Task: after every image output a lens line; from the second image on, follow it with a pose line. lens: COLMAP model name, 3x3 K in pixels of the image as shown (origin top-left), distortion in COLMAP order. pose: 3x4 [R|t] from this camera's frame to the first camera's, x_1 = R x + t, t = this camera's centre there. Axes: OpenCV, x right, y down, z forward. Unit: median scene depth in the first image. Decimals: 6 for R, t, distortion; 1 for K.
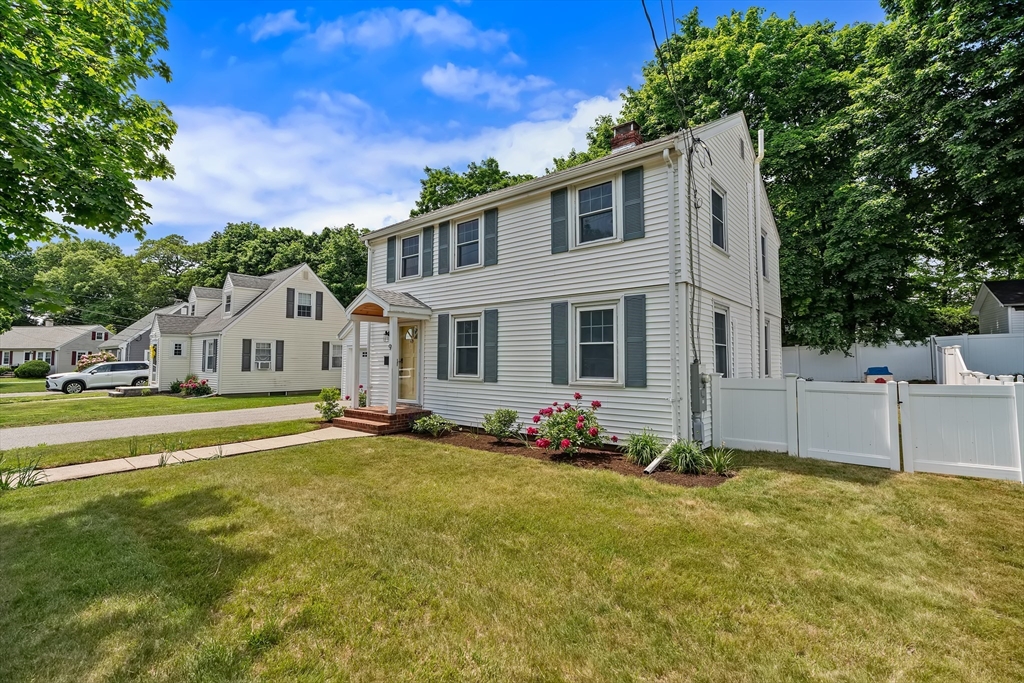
lens RADIAL K [[459.7, 0, 502.8], [0, 459.7, 331.2], [0, 0, 1]] dist [-0.015323, 0.006037]
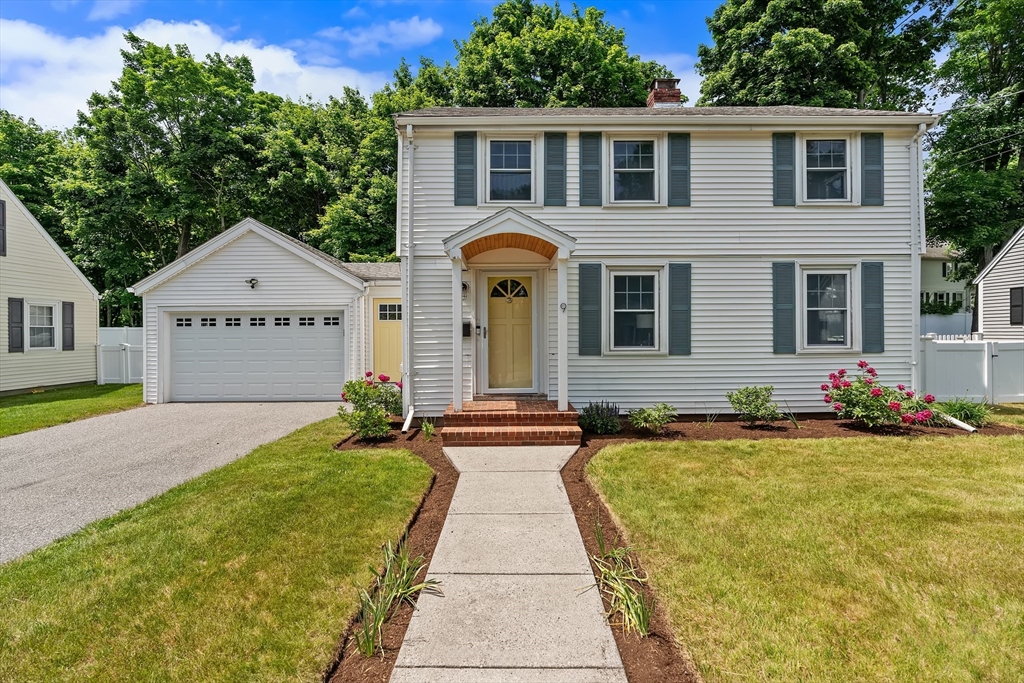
lens RADIAL K [[459.7, 0, 509.4], [0, 459.7, 338.1], [0, 0, 1]] dist [-0.015323, 0.006037]
pose [[0.749779, -0.012374, 0.661573, -0.730653], [-0.033926, 0.997791, 0.057113, 0.043518], [-0.660818, -0.065266, 0.747703, 0.570405]]
